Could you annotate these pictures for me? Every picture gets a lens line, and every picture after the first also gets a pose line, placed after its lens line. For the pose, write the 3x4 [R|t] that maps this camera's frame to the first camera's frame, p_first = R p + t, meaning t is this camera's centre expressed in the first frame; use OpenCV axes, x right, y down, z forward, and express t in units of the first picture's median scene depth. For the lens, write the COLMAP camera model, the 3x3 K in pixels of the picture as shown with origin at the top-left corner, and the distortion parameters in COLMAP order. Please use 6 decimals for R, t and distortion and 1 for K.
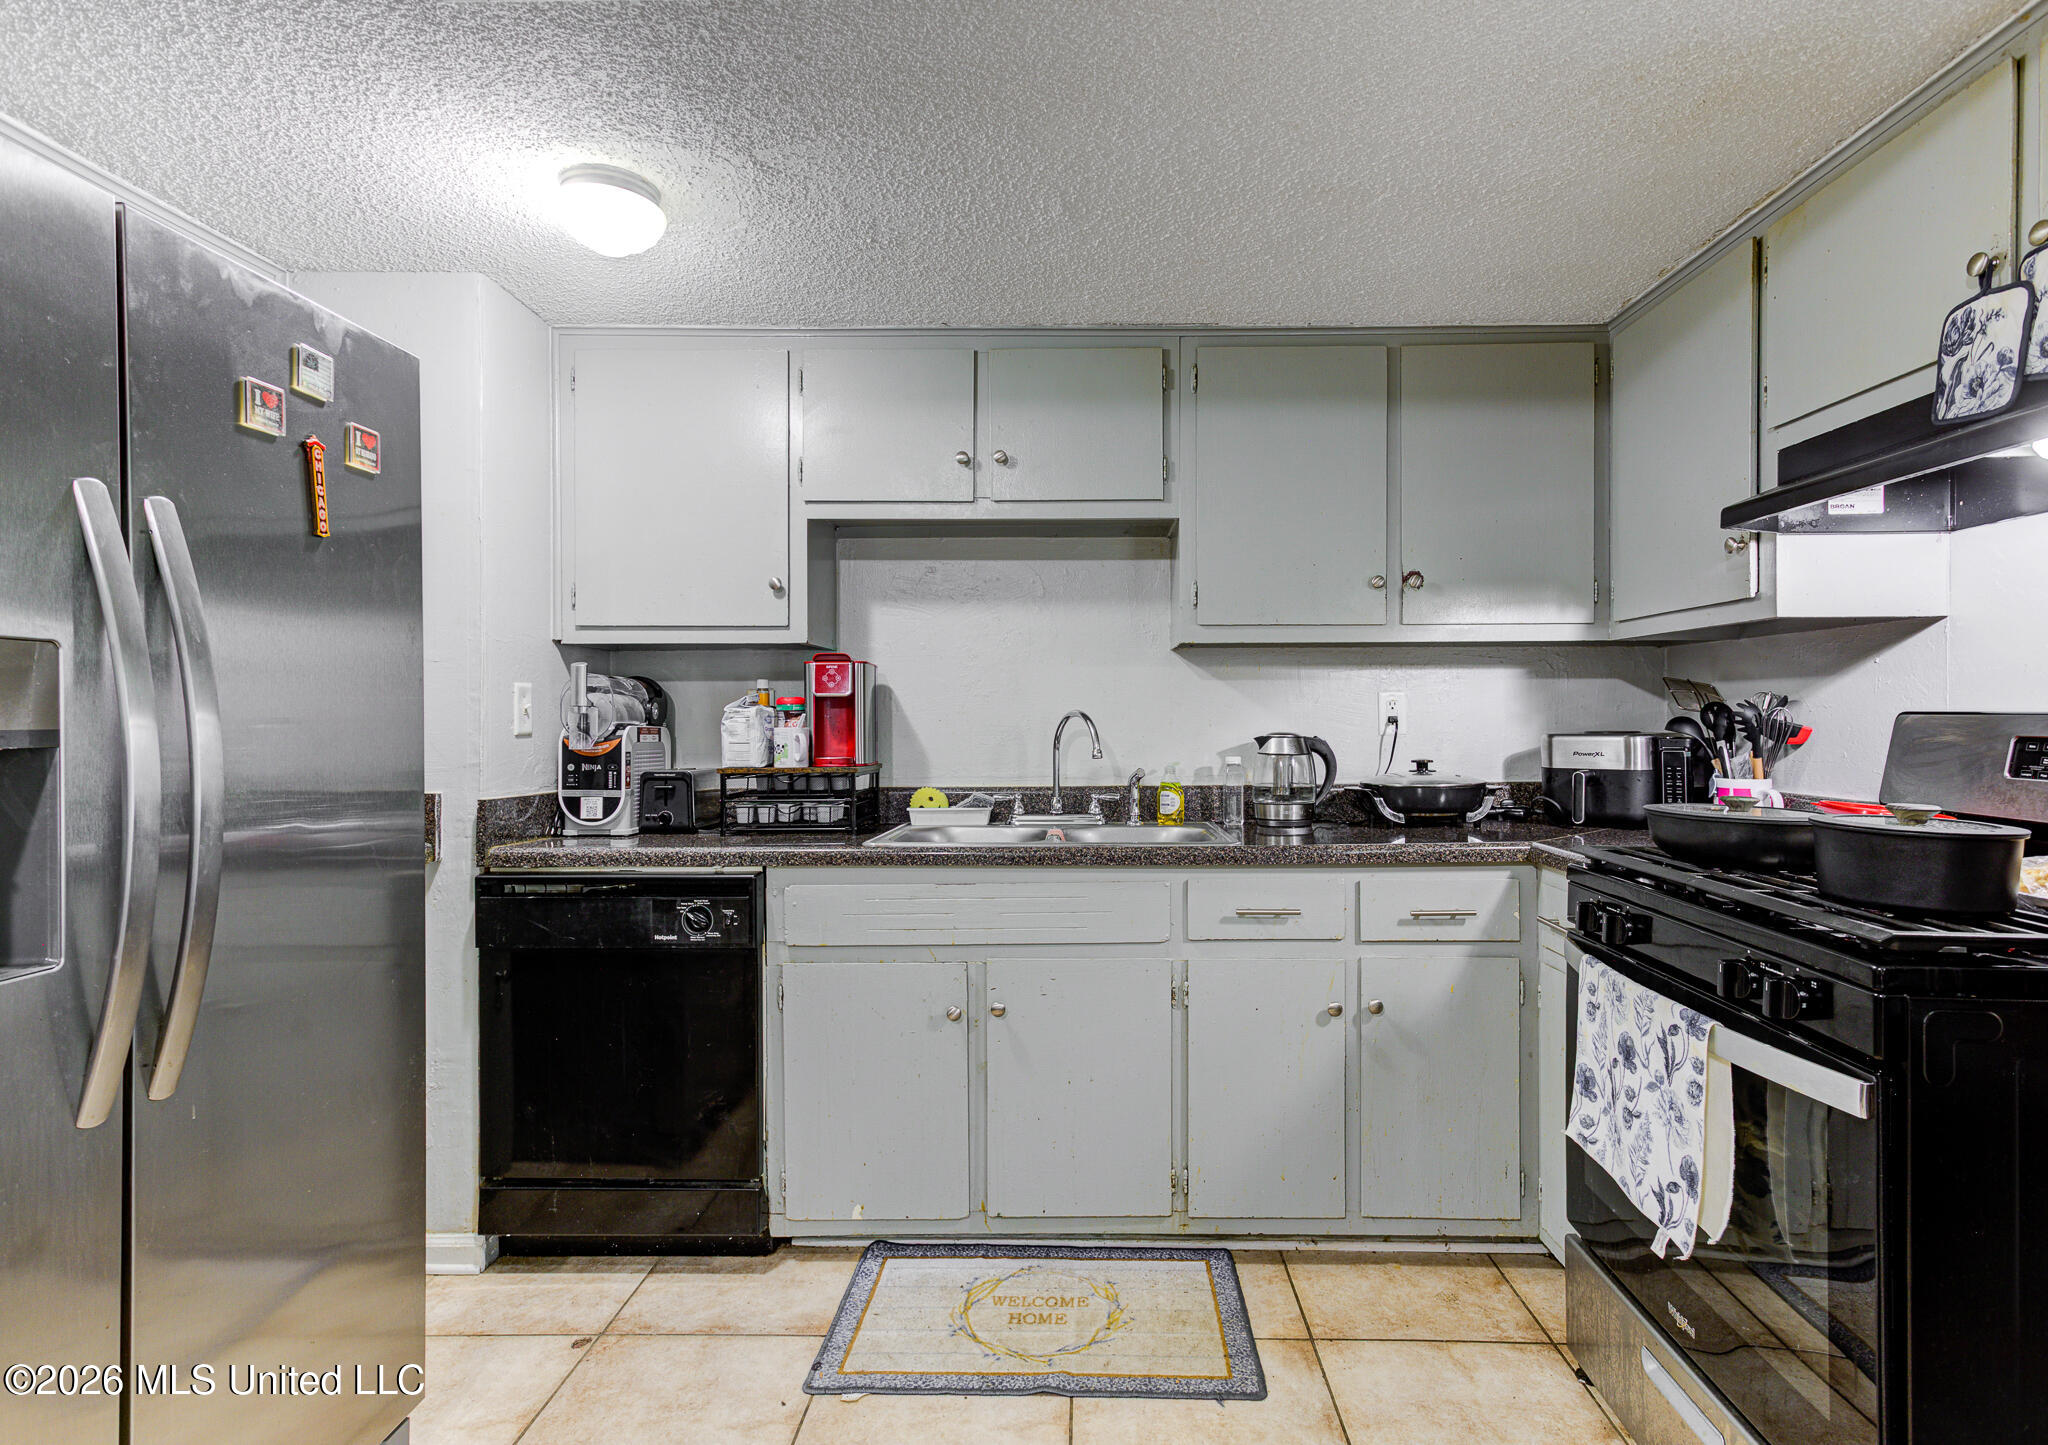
lens RADIAL K [[1738.8, 0, 1024.0], [0, 1738.8, 722.5], [0, 0, 1]] dist [-0.003140, -0.000527]
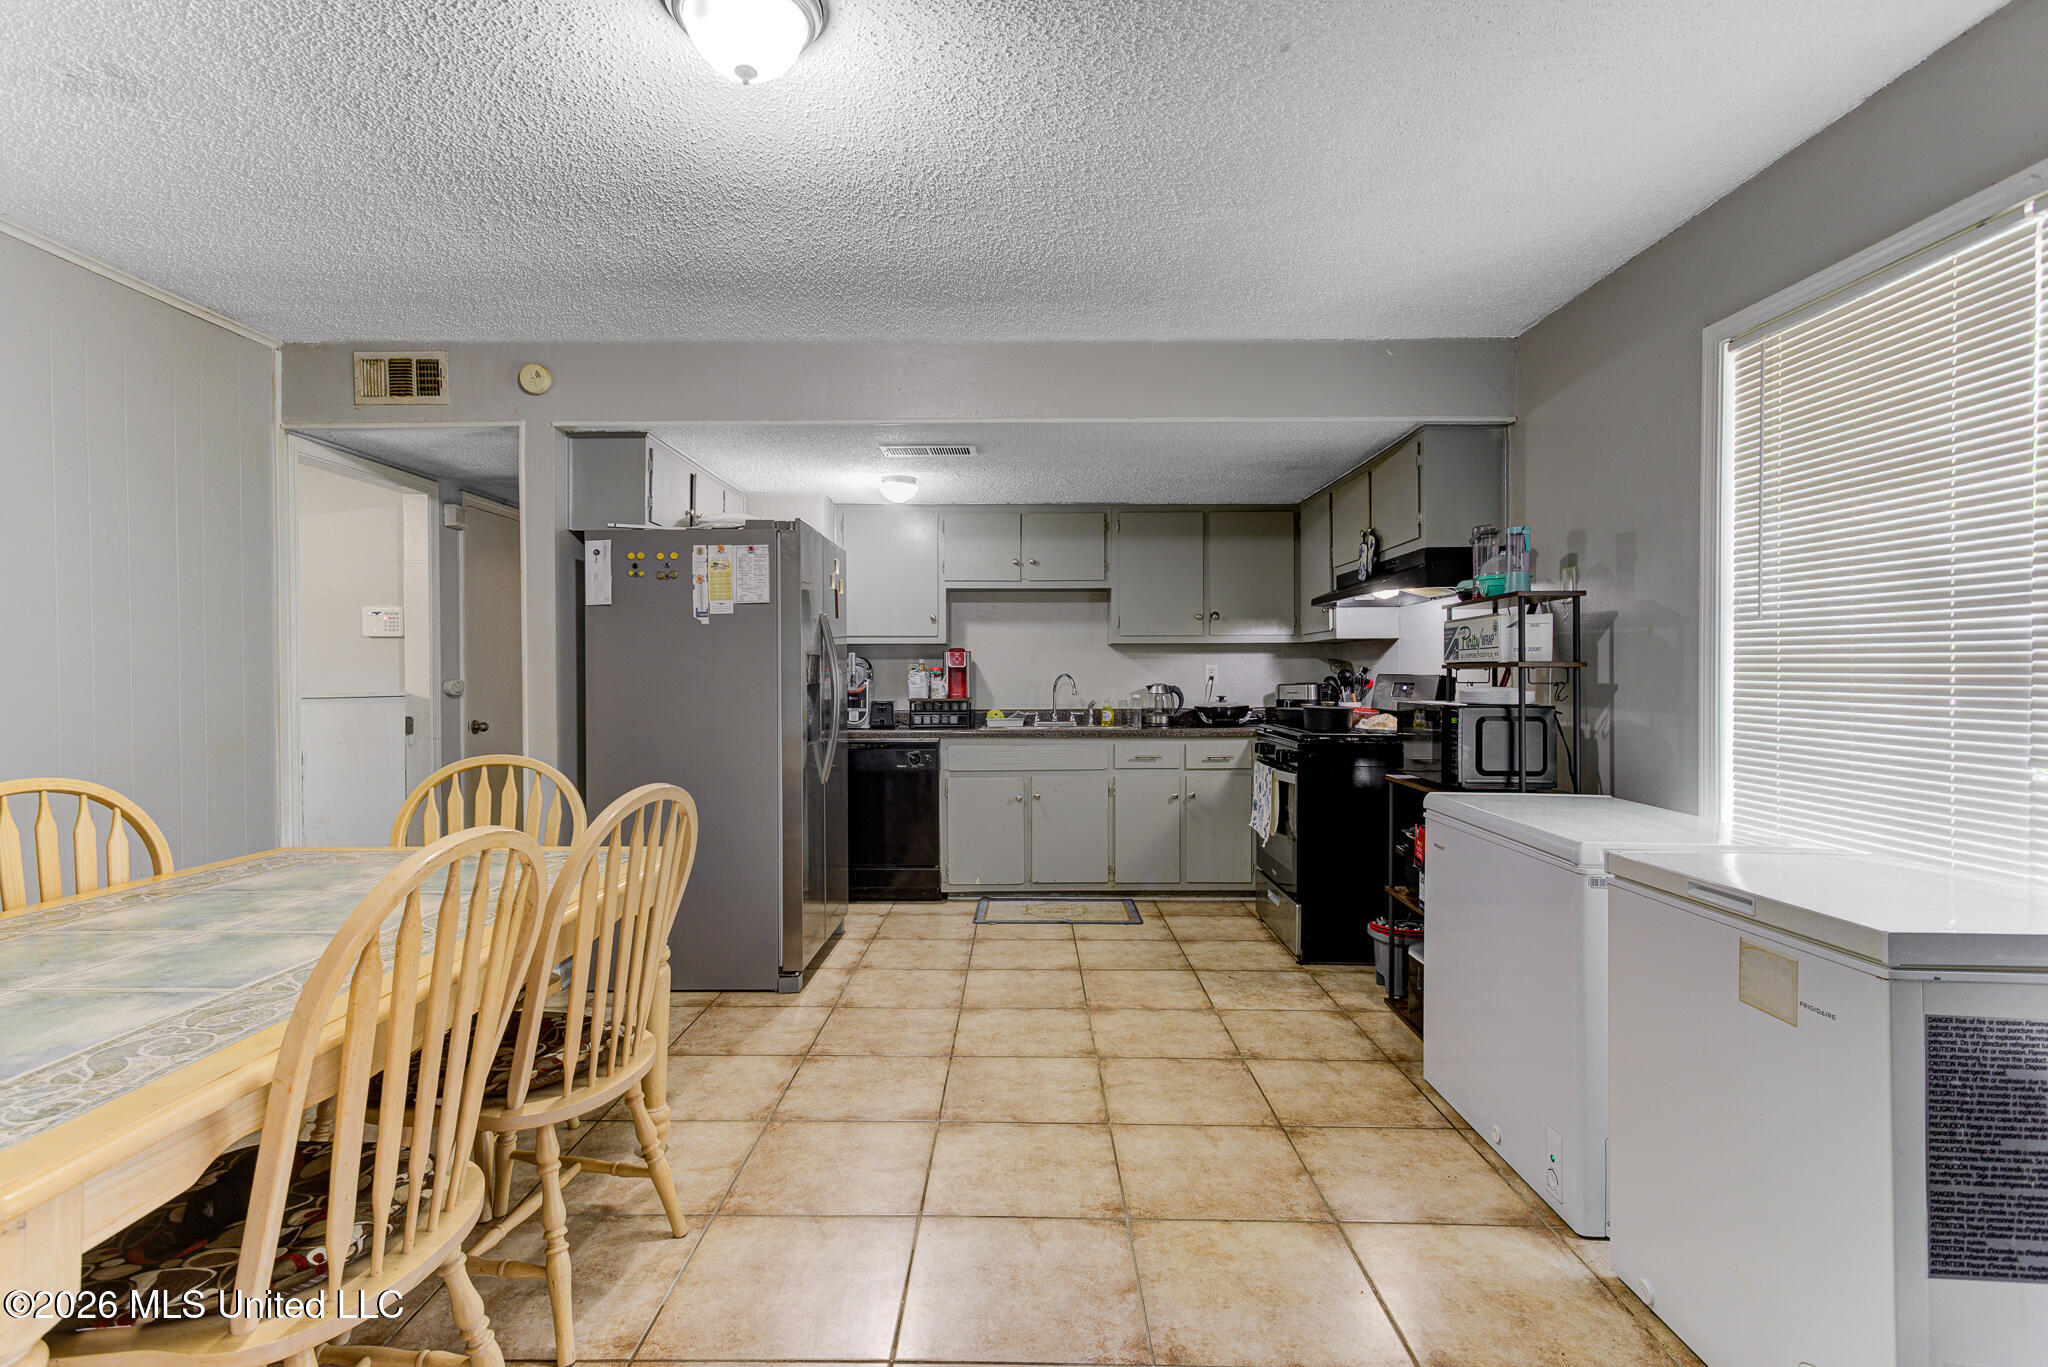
lens RADIAL K [[975.1, 0, 1024.0], [0, 975.1, 683.5], [0, 0, 1]] dist [0.000104, 0.000040]
pose [[1.000000, 0.000088, -0.000984, -0.022895], [-0.000085, 0.999995, 0.003284, 0.001960], [0.000984, -0.003284, 0.999994, -0.266144]]
